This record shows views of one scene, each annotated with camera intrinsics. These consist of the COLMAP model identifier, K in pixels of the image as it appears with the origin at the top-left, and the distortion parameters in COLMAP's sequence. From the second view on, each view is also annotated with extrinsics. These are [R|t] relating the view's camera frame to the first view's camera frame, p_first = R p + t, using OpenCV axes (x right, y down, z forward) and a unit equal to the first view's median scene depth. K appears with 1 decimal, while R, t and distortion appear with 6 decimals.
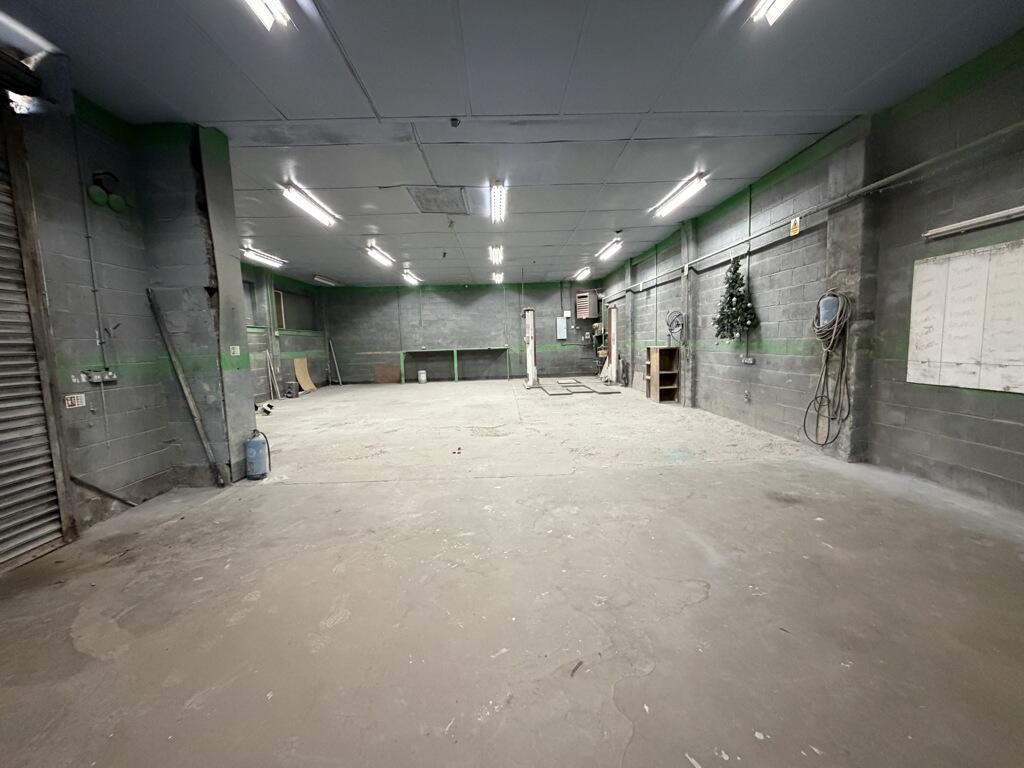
lens RADIAL K [[411.0, 0, 512.5], [0, 411.0, 385.0], [0, 0, 1]] dist [-0.000653, 0.000130]
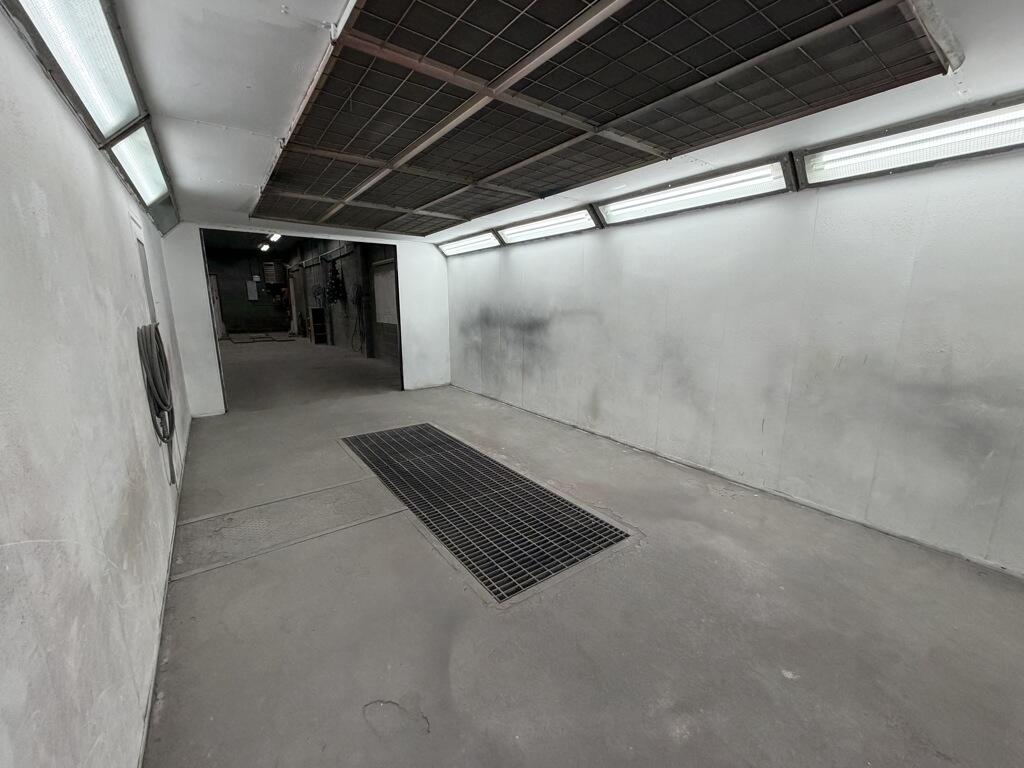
lens RADIAL K [[411.0, 0, 510.1], [0, 411.0, 383.6], [0, 0, 1]] dist [-0.000653, 0.000130]
pose [[0.824800, -0.077738, 0.560055, 0.077124], [0.031316, 0.995264, 0.092028, 0.062994], [-0.564557, -0.058366, 0.823328, -0.617569]]
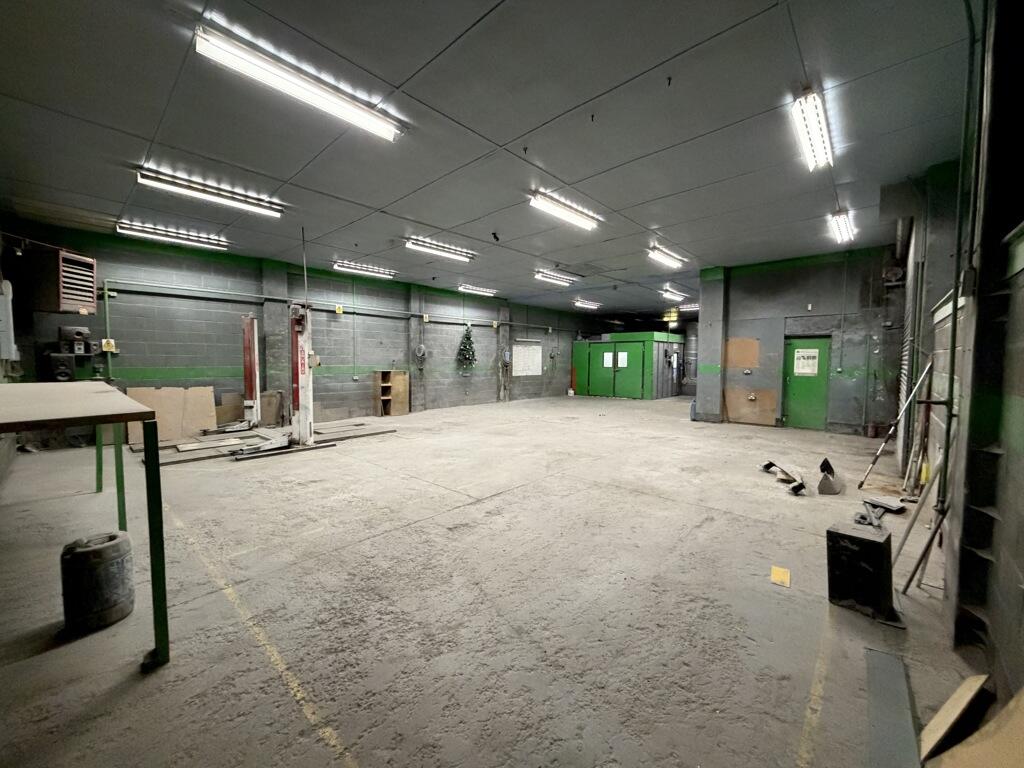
lens RADIAL K [[411.0, 0, 510.8], [0, 411.0, 383.6], [0, 0, 1]] dist [-0.000653, 0.000130]
pose [[-0.730824, -0.009655, 0.682498, -0.658246], [0.090266, 0.989751, 0.110659, -0.144899], [-0.676571, 0.142479, -0.722462, 1.507645]]
